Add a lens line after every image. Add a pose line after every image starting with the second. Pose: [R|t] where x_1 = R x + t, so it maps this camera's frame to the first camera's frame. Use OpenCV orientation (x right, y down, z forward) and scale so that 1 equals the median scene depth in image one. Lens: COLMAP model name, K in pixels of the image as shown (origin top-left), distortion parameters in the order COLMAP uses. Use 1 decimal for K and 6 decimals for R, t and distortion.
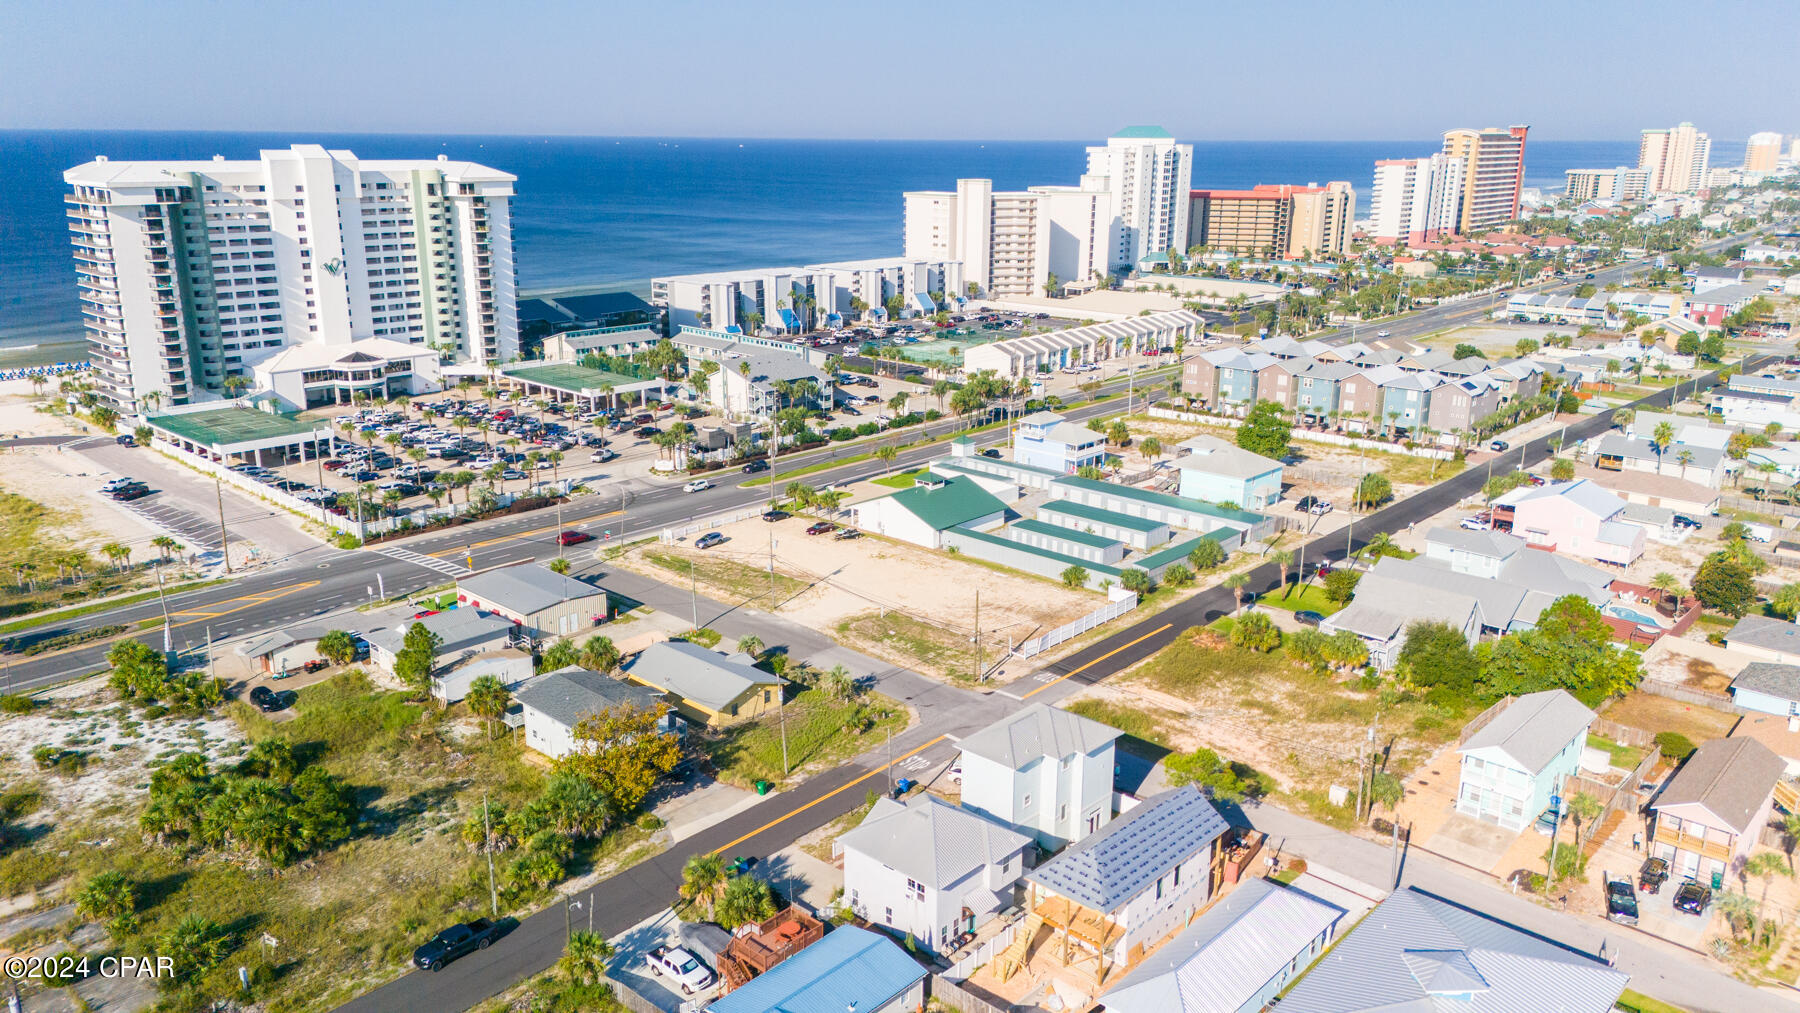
lens RADIAL K [[1286.5, 0, 900.6], [0, 1286.5, 543.3], [0, 0, 1]] dist [0.080266, -0.101564]
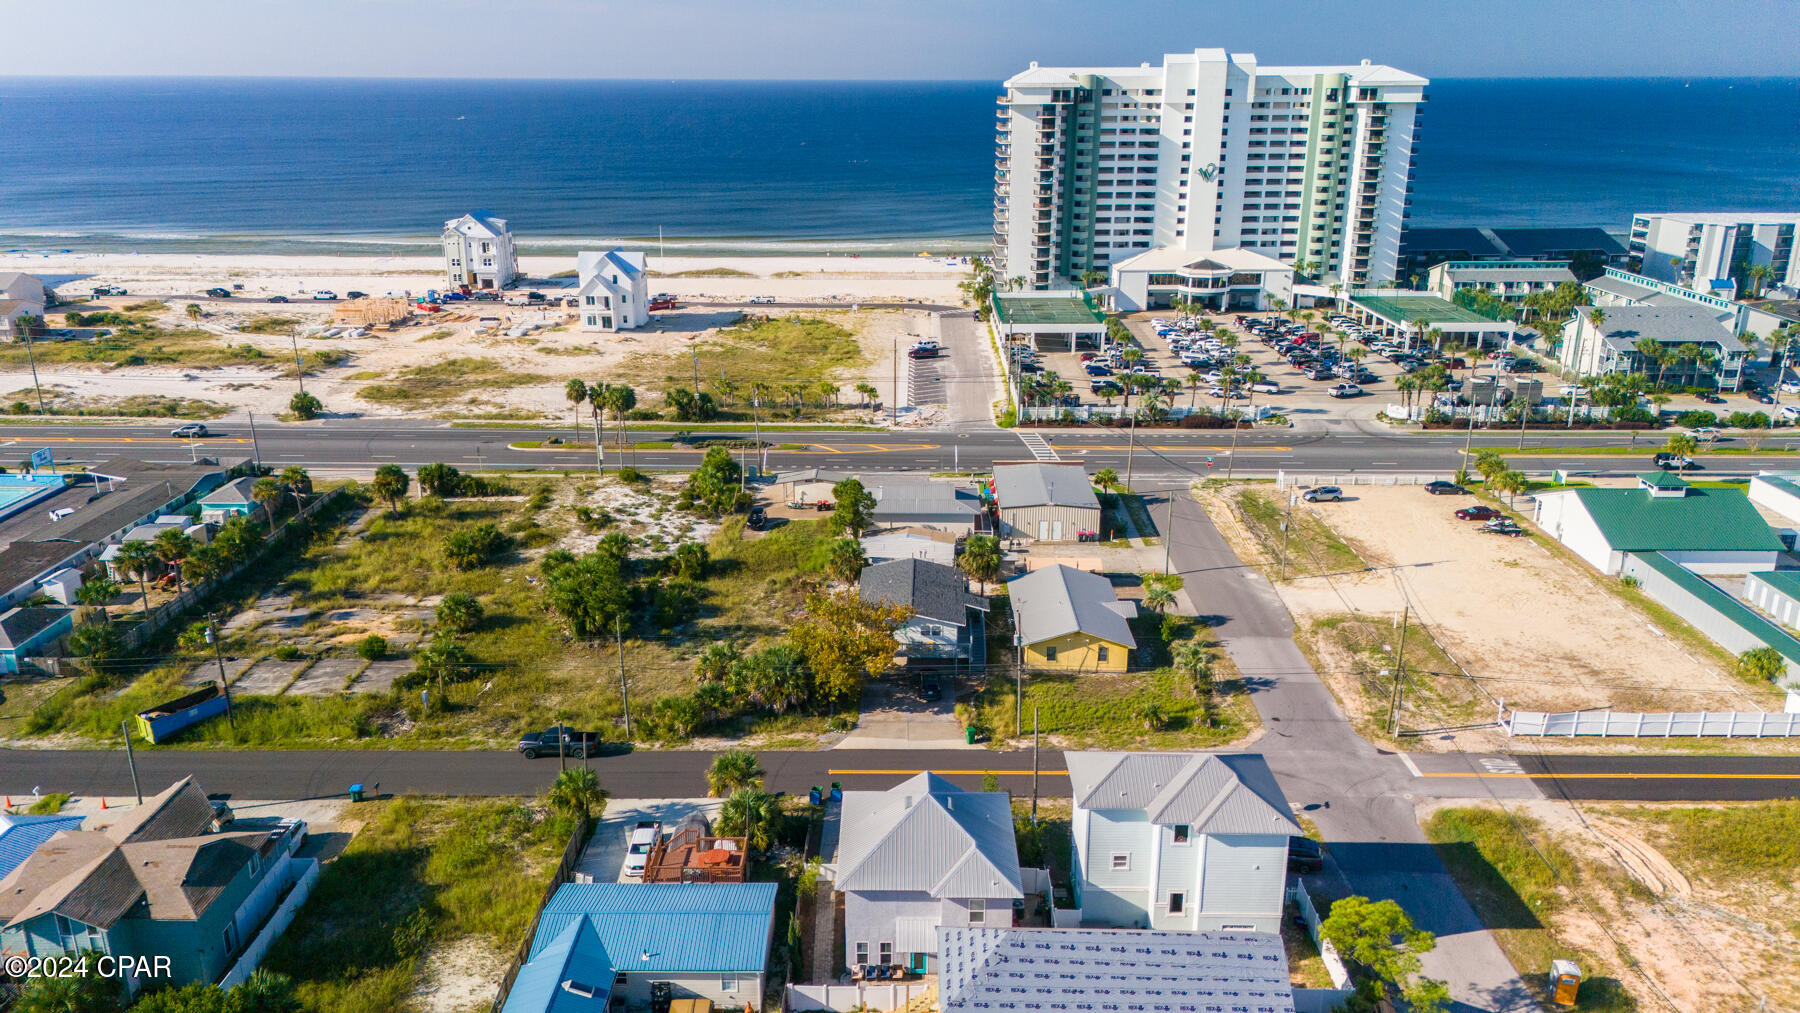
lens RADIAL K [[1319.2, 0, 900.0], [0, 1319.2, 506.5], [0, 0, 1]] dist [0.082732, -0.087037]
pose [[0.669312, 0.222003, -0.709039, 0.204990], [-0.218258, 0.970960, 0.097983, -0.014212], [0.710201, 0.089172, 0.698329, 0.162769]]
